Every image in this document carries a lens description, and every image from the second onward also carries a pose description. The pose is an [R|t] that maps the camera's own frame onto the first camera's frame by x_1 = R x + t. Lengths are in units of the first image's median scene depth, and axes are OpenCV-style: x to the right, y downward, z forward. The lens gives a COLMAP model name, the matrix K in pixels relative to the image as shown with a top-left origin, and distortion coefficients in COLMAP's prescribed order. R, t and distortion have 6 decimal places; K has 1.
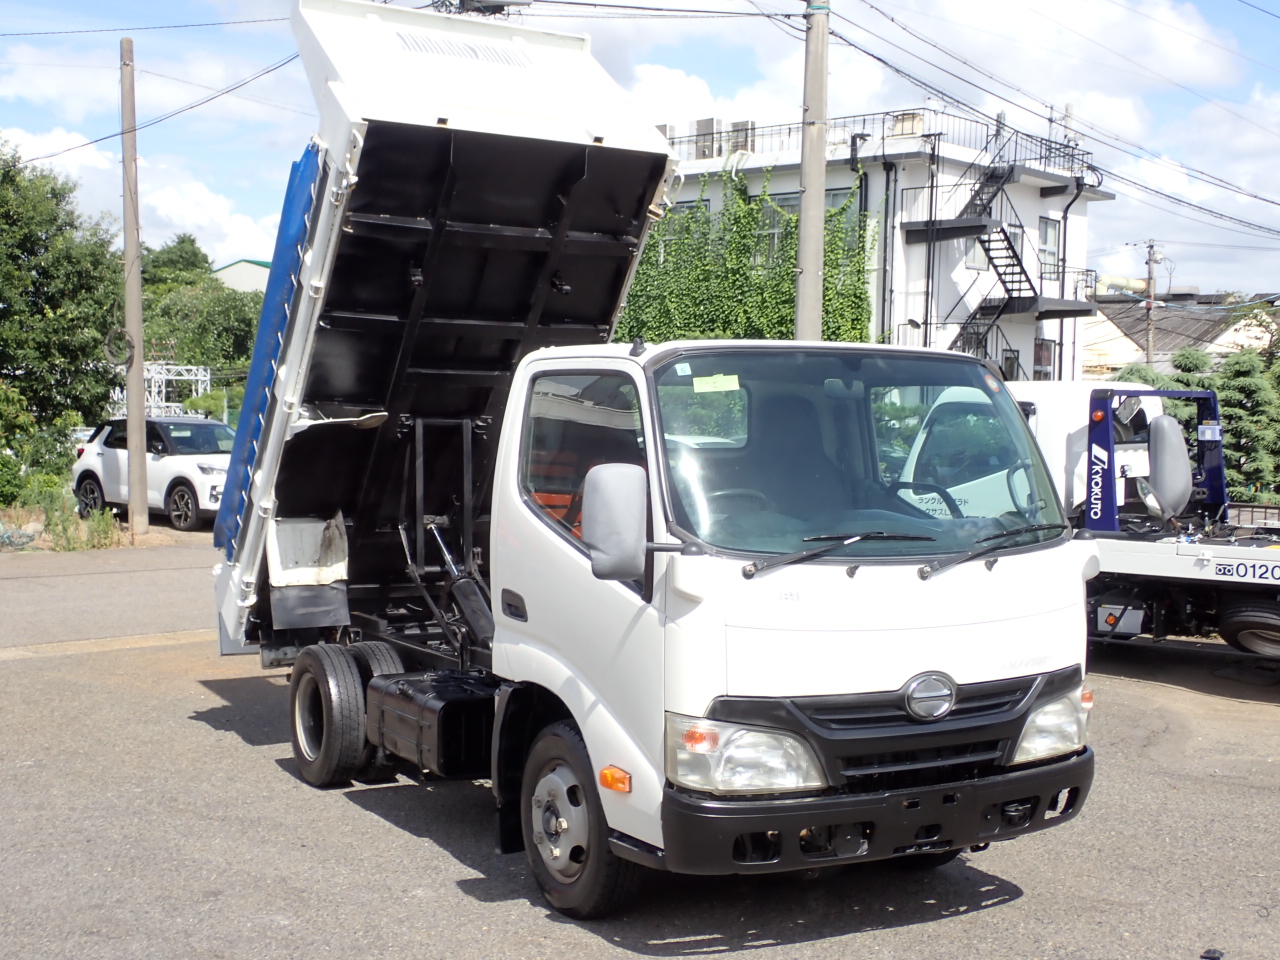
lens RADIAL K [[1633.9, 0, 640.0], [0, 1633.9, 480.0], [0, 0, 1]] dist [-0.013162, 0.000810]
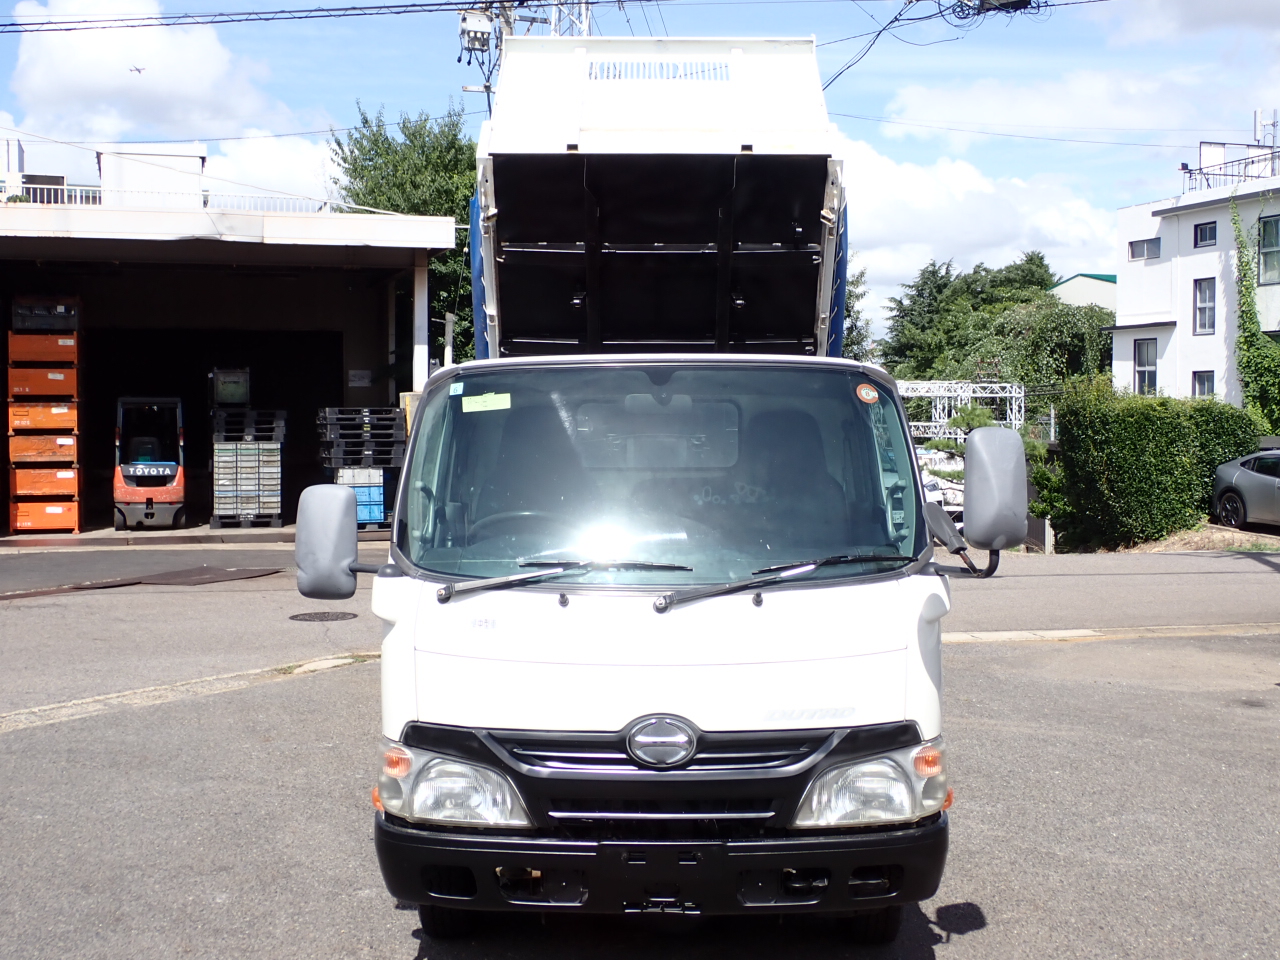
lens RADIAL K [[1633.9, 0, 640.0], [0, 1633.9, 480.0], [0, 0, 1]] dist [-0.013162, 0.000810]
pose [[0.861787, 0.000766, -0.507269, 0.411132], [-0.005730, 0.999950, -0.008224, -0.003468], [0.507238, 0.009994, 0.861748, 0.136453]]
